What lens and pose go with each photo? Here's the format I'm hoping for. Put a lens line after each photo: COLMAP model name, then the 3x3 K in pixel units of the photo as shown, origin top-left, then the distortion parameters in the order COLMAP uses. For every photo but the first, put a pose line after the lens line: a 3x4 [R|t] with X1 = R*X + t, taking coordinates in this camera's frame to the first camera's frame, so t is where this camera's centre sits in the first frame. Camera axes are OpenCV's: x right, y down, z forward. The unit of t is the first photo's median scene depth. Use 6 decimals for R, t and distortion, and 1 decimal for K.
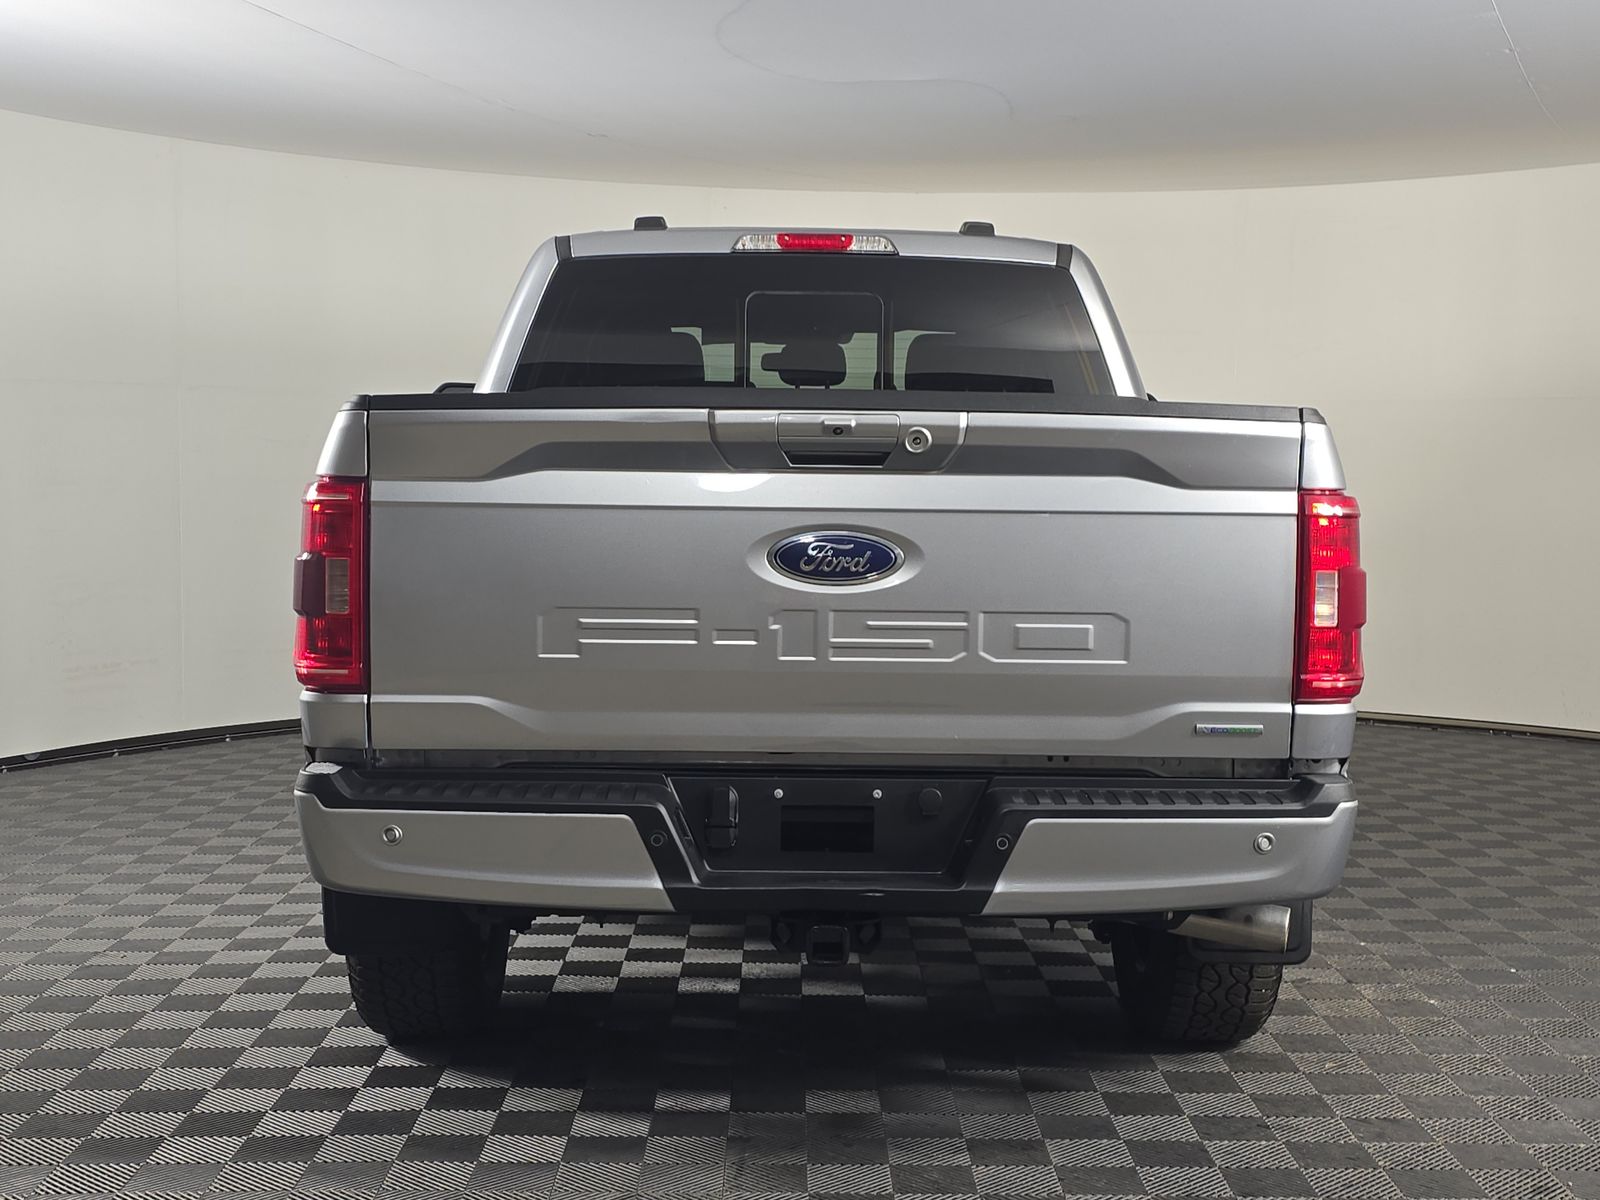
lens RADIAL K [[1160.3, 0, 800.0], [0, 1160.3, 600.0], [0, 0, 1]] dist [0.055628, -0.005660]
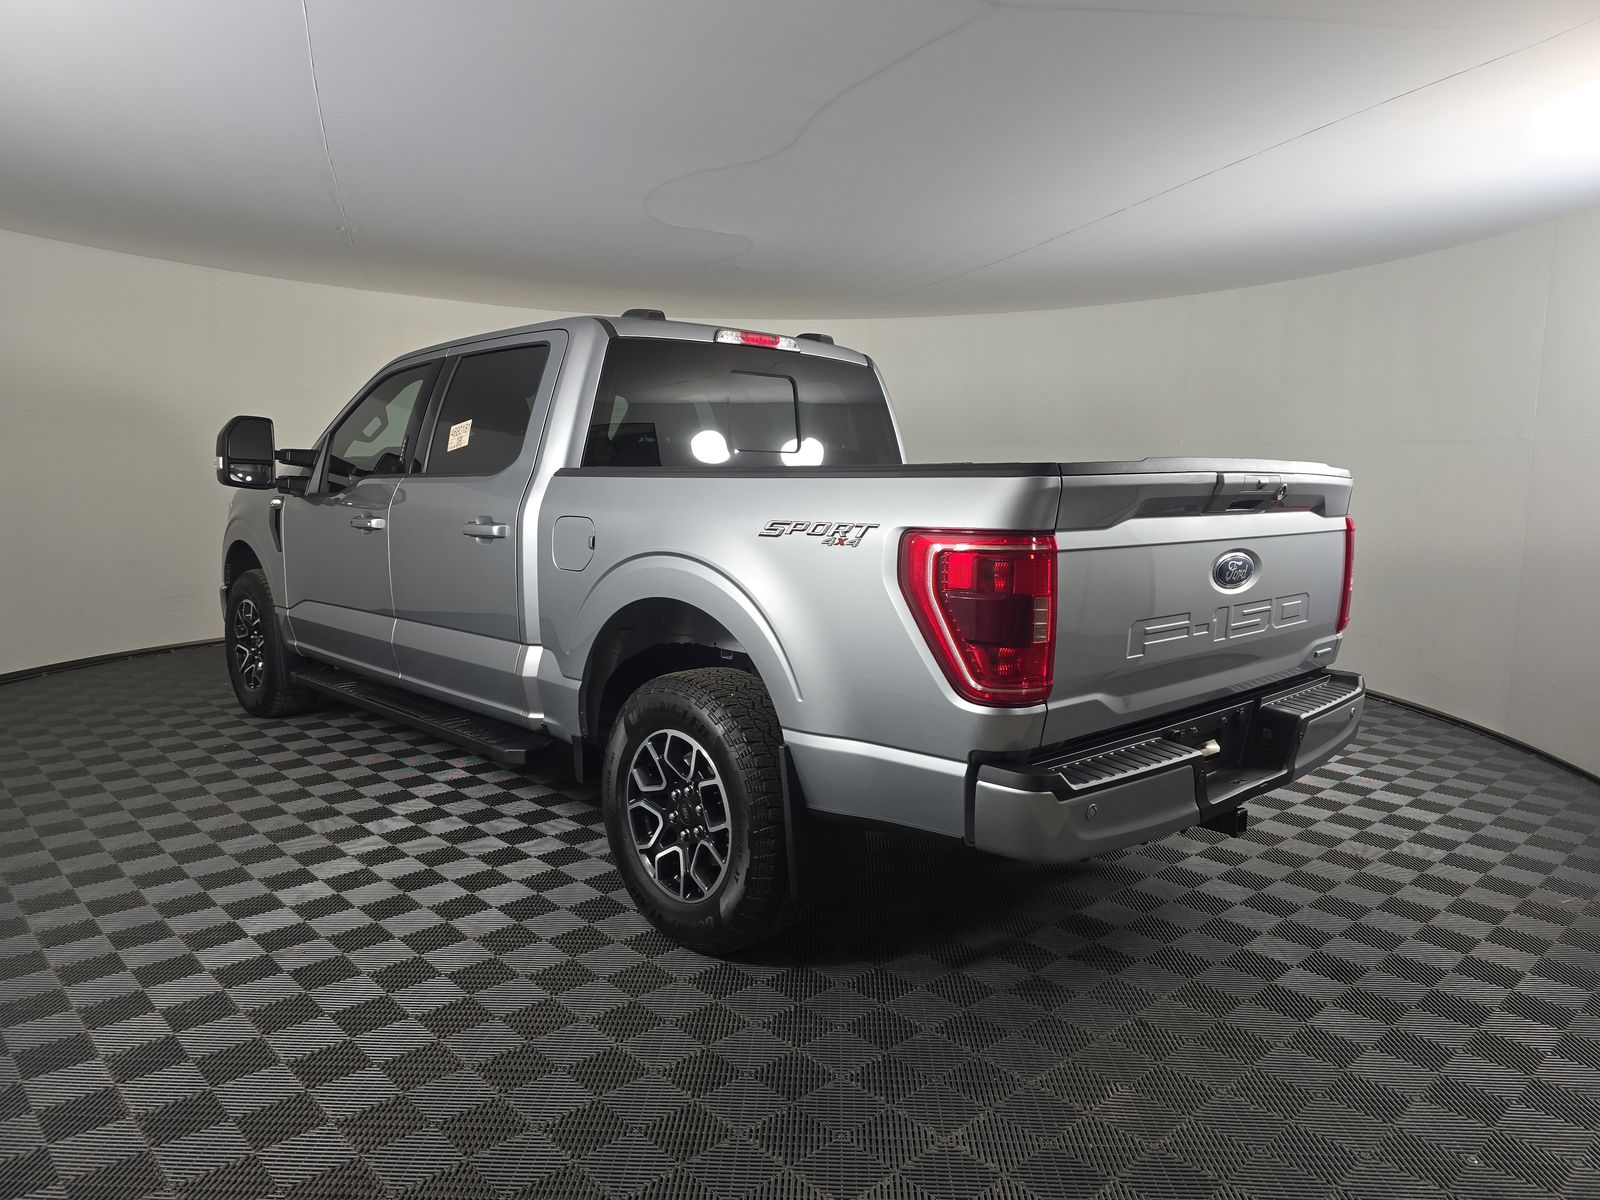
lens RADIAL K [[1160.3, 0, 800.0], [0, 1160.3, 600.0], [0, 0, 1]] dist [0.055628, -0.005660]
pose [[0.709806, -0.078853, 0.699970, -1.436531], [0.125486, 0.991974, -0.015502, -0.045201], [-0.693130, 0.098839, 0.714004, 0.298376]]
